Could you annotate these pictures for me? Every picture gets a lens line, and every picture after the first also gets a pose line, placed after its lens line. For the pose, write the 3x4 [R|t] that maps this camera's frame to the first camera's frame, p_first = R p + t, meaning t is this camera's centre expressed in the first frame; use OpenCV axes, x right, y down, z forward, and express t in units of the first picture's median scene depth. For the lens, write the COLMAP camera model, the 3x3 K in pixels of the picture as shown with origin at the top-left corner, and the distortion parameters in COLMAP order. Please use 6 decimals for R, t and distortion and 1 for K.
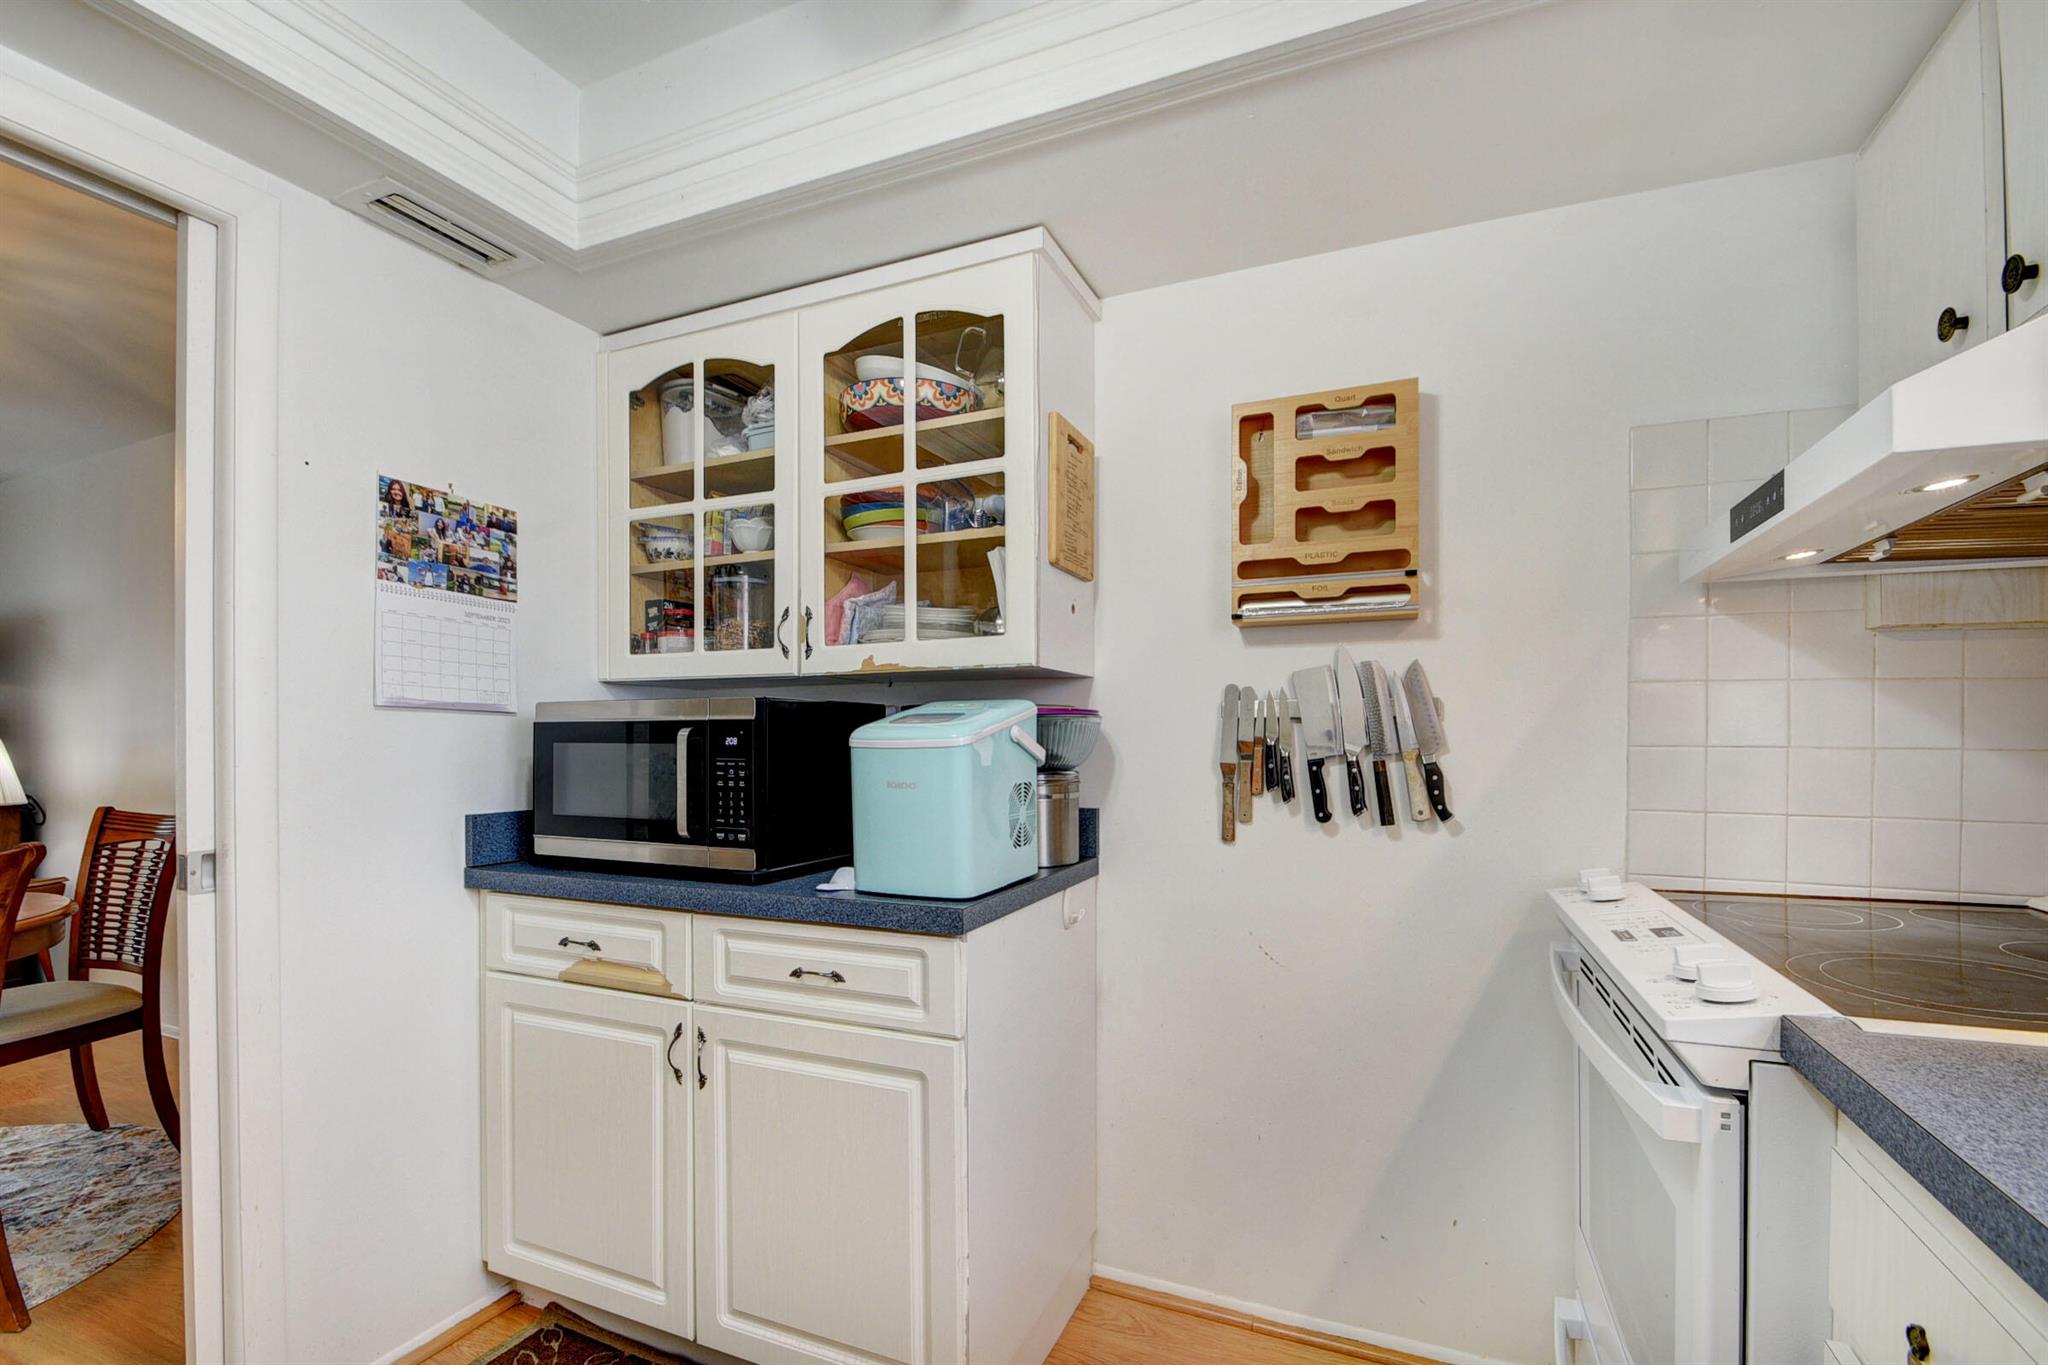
lens RADIAL K [[903.1, 0, 1014.3], [0, 903.1, 734.7], [0, 0, 1]] dist [0.011283, -0.015902]
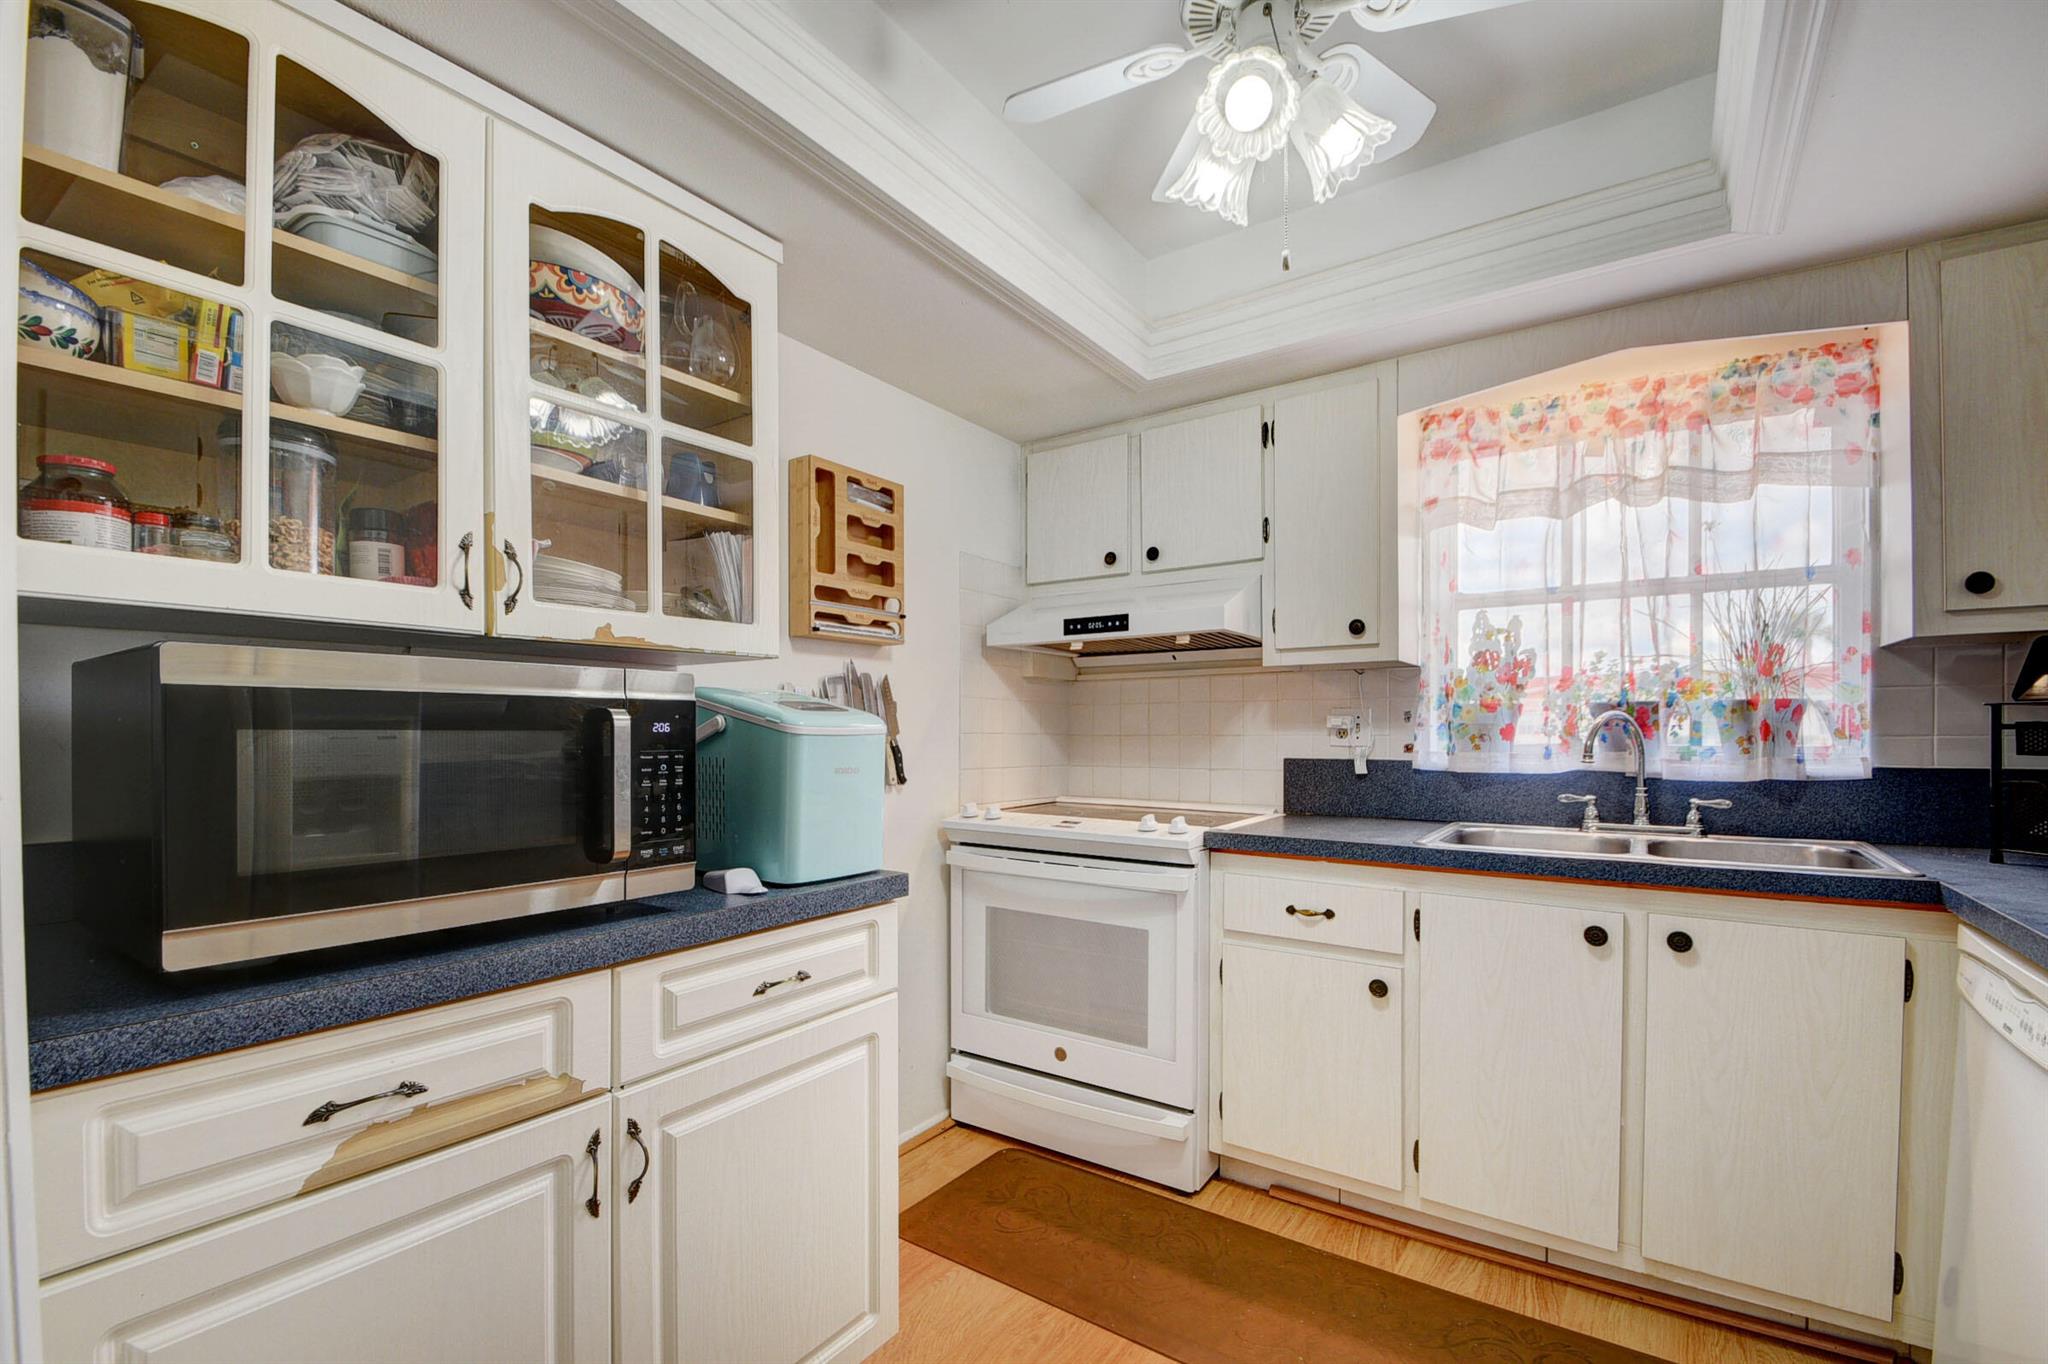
lens RADIAL K [[903.1, 0, 1014.3], [0, 903.1, 734.2], [0, 0, 1]] dist [0.011283, -0.015902]
pose [[0.193126, -0.001012, 0.981174, -0.972813], [-0.000775, 0.999999, 0.001184, 0.011165], [-0.981174, -0.000989, 0.193125, 0.536080]]
